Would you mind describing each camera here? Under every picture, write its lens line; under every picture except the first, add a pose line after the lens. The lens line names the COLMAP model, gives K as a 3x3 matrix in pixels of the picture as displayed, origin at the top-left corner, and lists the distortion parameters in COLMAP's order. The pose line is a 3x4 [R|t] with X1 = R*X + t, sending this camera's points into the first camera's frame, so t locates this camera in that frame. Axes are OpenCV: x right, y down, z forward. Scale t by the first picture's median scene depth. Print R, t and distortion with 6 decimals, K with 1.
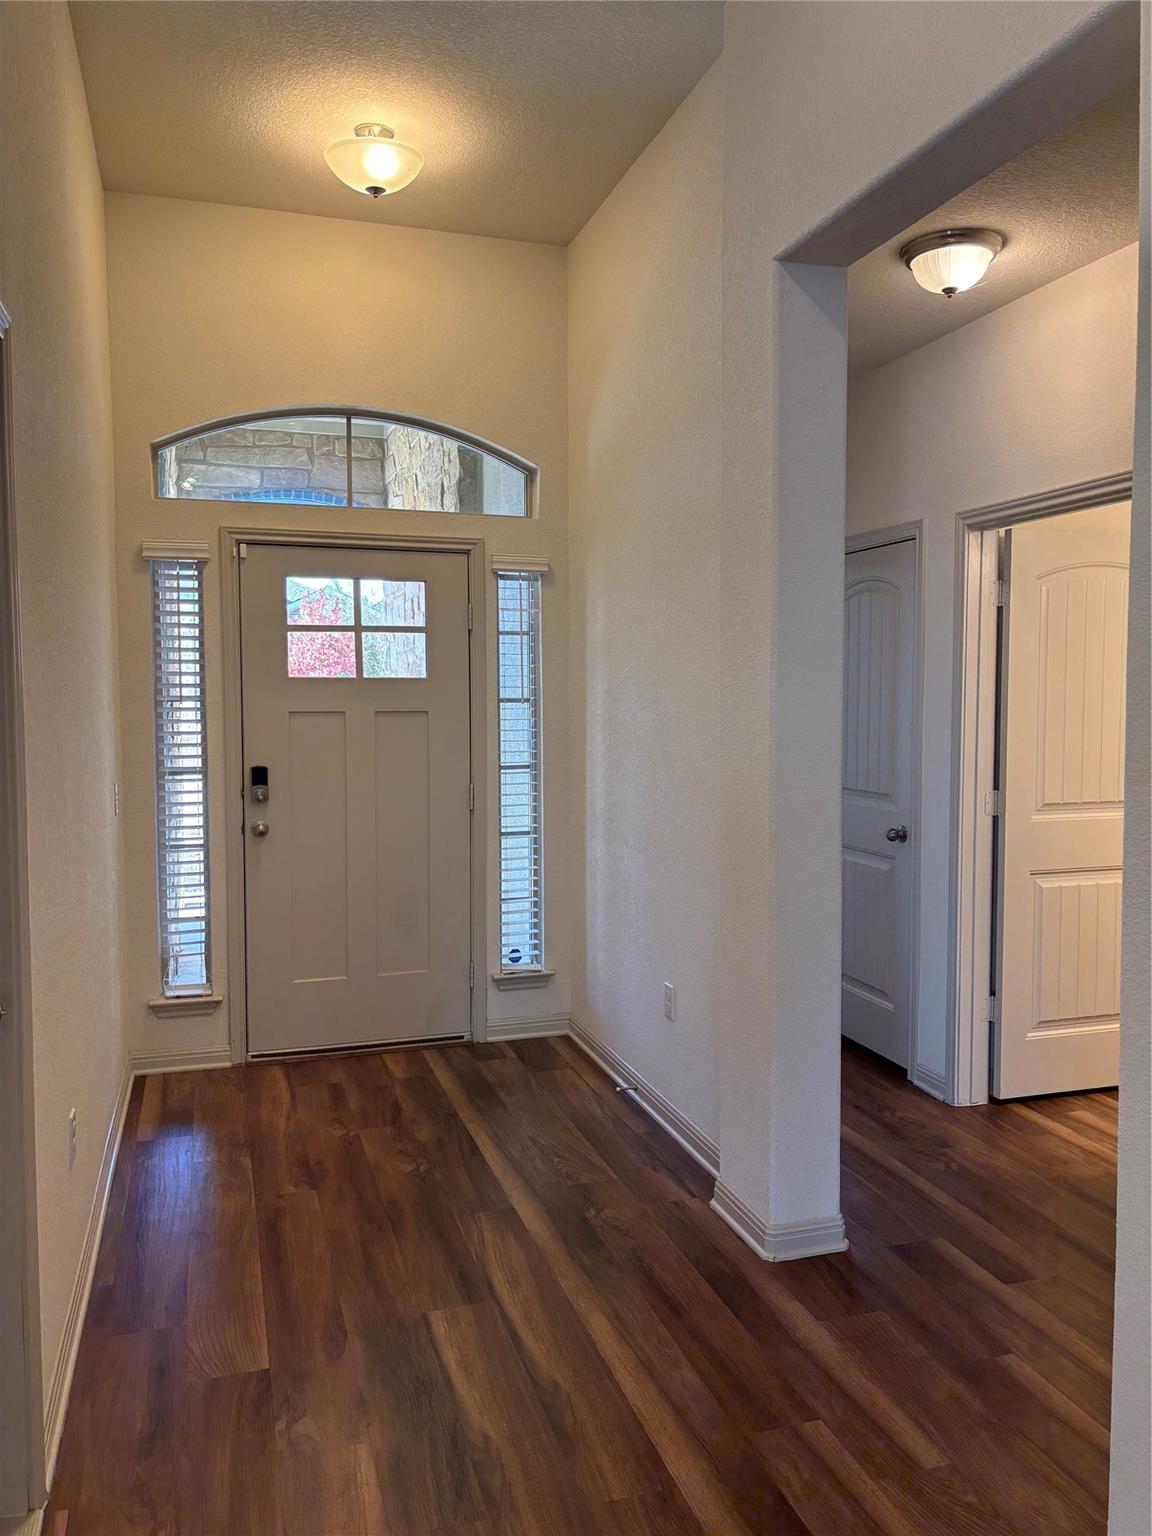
lens RADIAL K [[1175.7, 0, 579.8], [0, 1175.7, 762.7], [0, 0, 1]] dist [0.048477, -0.048900]
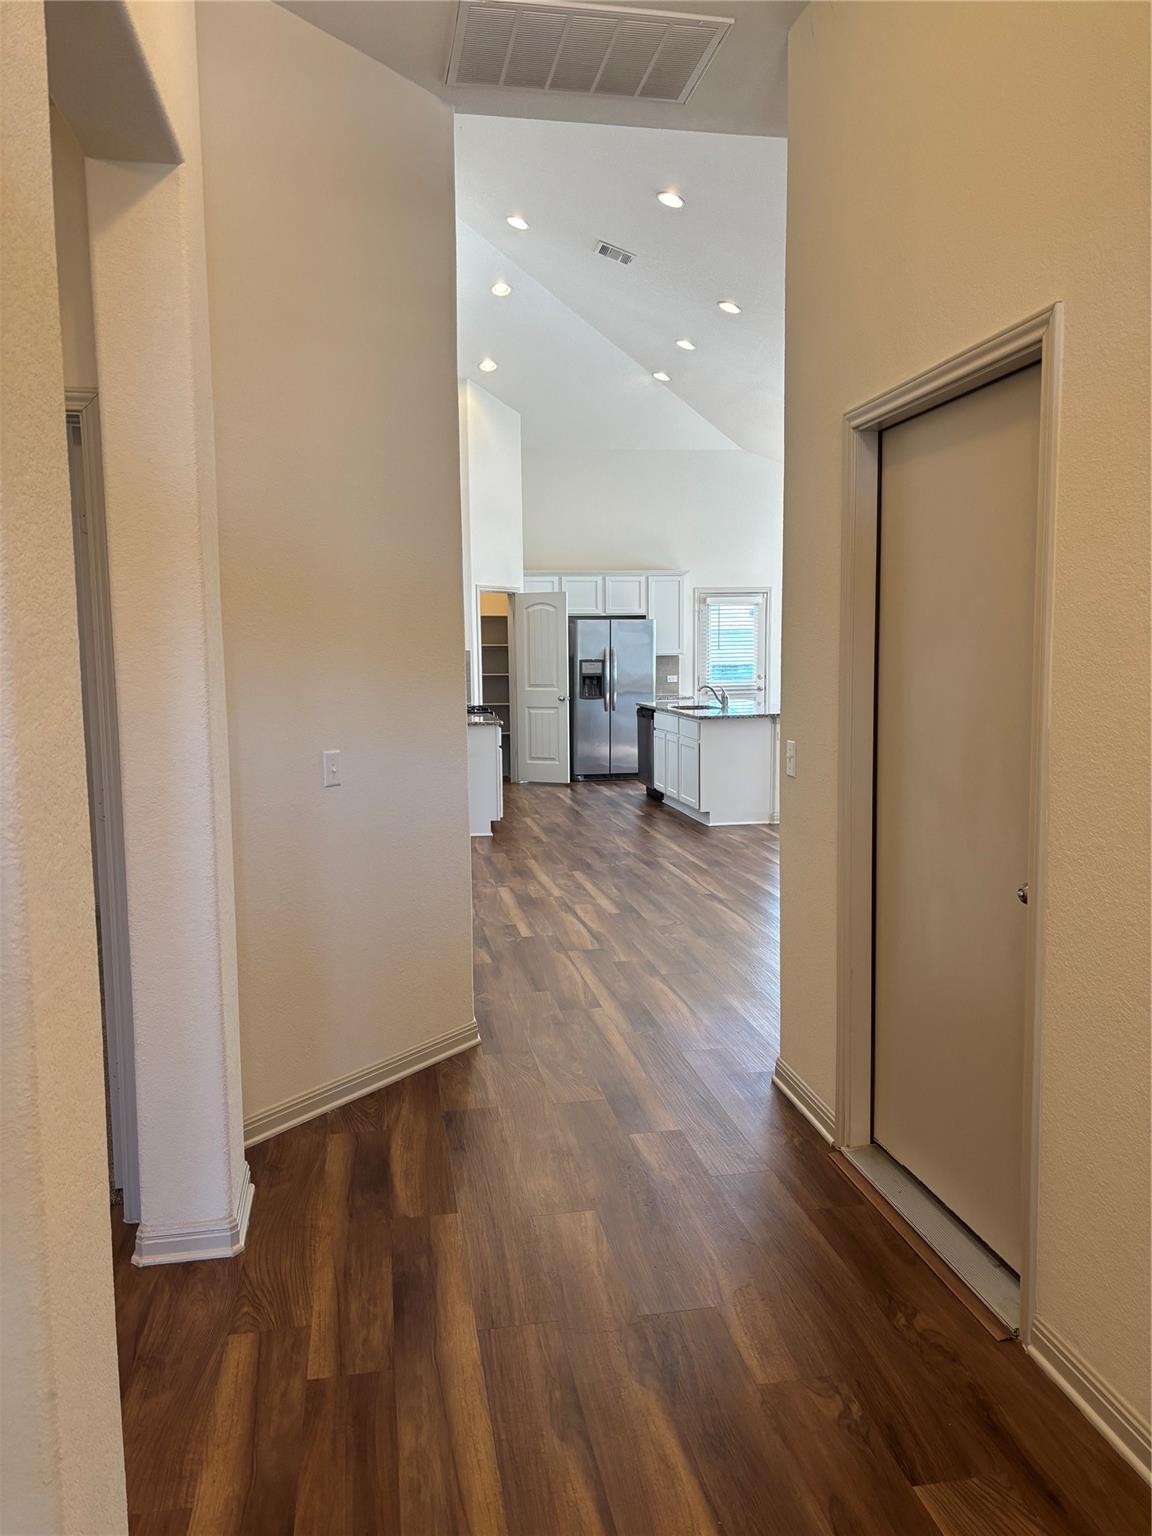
lens RADIAL K [[1175.7, 0, 576.6], [0, 1175.7, 768.0], [0, 0, 1]] dist [0.048477, -0.048900]
pose [[-0.991498, -0.000866, 0.130116, -0.081454], [0.020437, 0.986529, 0.162303, -0.059801], [-0.128504, 0.163582, -0.978125, 1.005465]]
